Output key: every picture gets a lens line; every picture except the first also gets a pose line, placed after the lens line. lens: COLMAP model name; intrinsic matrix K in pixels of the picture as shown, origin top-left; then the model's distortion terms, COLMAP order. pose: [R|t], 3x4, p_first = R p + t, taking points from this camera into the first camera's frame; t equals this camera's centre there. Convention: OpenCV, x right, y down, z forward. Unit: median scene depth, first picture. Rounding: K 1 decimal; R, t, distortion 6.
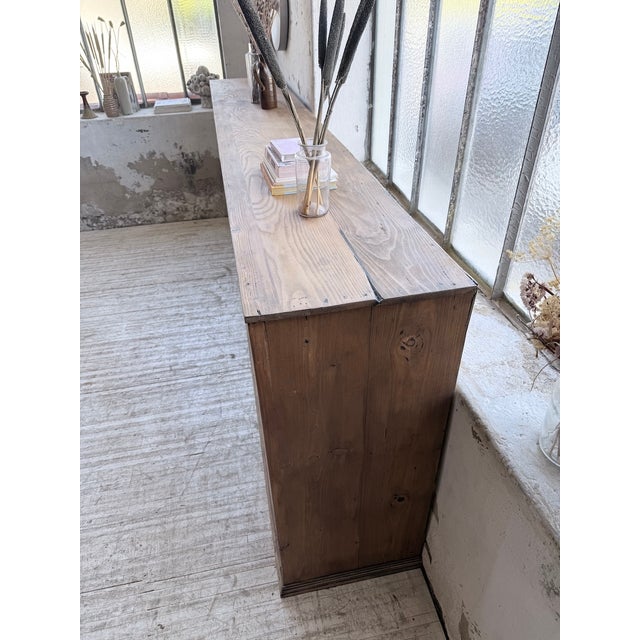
lens RADIAL K [[452.6, 0, 320.7], [0, 452.6, 322.0], [0, 0, 1]] dist [0.040970, -0.062808]
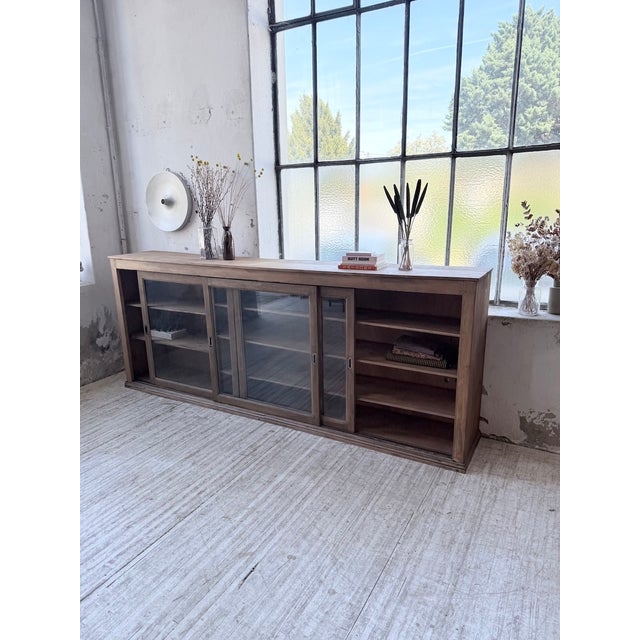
lens RADIAL K [[452.6, 0, 319.9], [0, 452.6, 322.0], [0, 0, 1]] dist [0.040970, -0.062808]
pose [[0.647337, -0.173761, 0.742133, -1.184429], [0.447871, 0.874560, -0.185895, 0.124148], [-0.616739, 0.452717, 0.643957, -0.035089]]
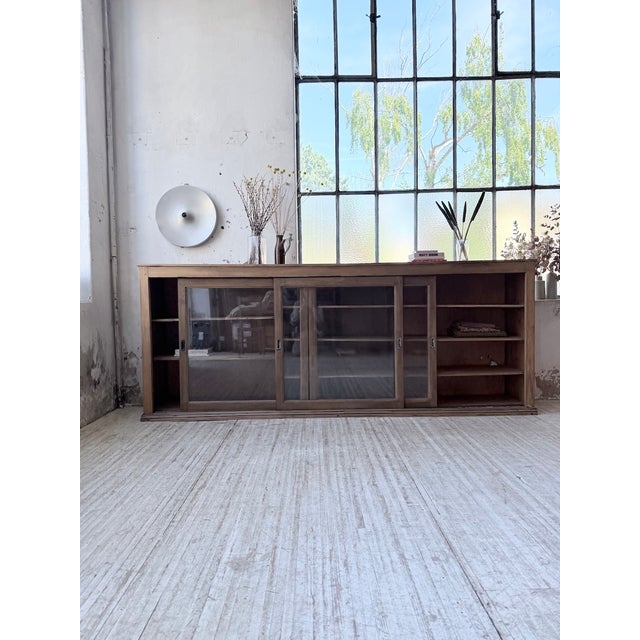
lens RADIAL K [[452.6, 0, 317.1], [0, 452.6, 319.9], [0, 0, 1]] dist [0.040970, -0.062808]
pose [[0.194893, -0.012907, 0.980740, -1.769039], [0.586594, 0.802914, -0.106001, -0.113893], [-0.786082, 0.595955, 0.164053, 0.866562]]
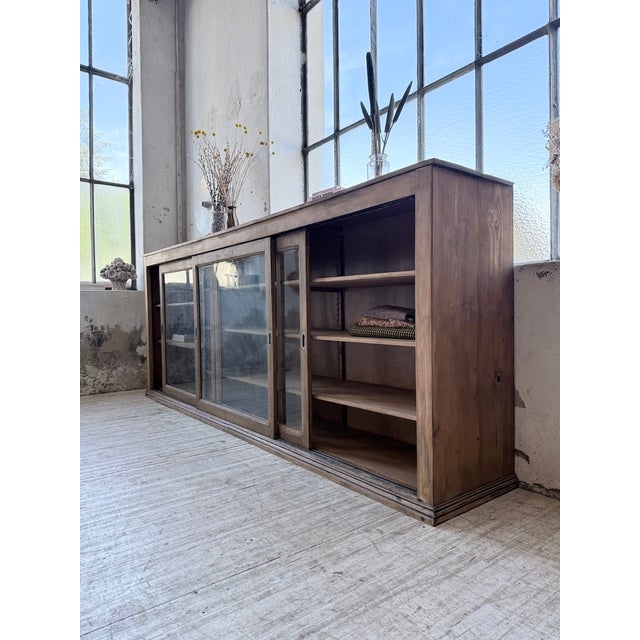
lens RADIAL K [[452.6, 0, 323.0], [0, 452.6, 318.9], [0, 0, 1]] dist [0.040970, -0.062808]
pose [[0.897676, 0.007169, 0.440597, -0.508829], [0.251706, 0.812355, -0.526045, 0.500102], [-0.361692, 0.583119, 0.727427, 0.110180]]
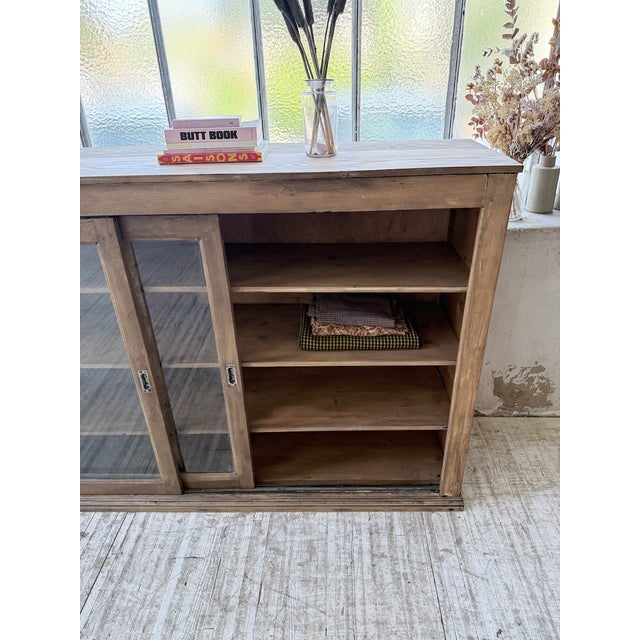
lens RADIAL K [[452.6, 0, 326.2], [0, 452.6, 320.1], [0, 0, 1]] dist [0.040970, -0.062808]
pose [[0.217320, -0.449765, 0.866305, -0.618442], [0.585469, 0.770205, 0.253002, -0.125494], [-0.781024, 0.452212, 0.430704, 0.431616]]
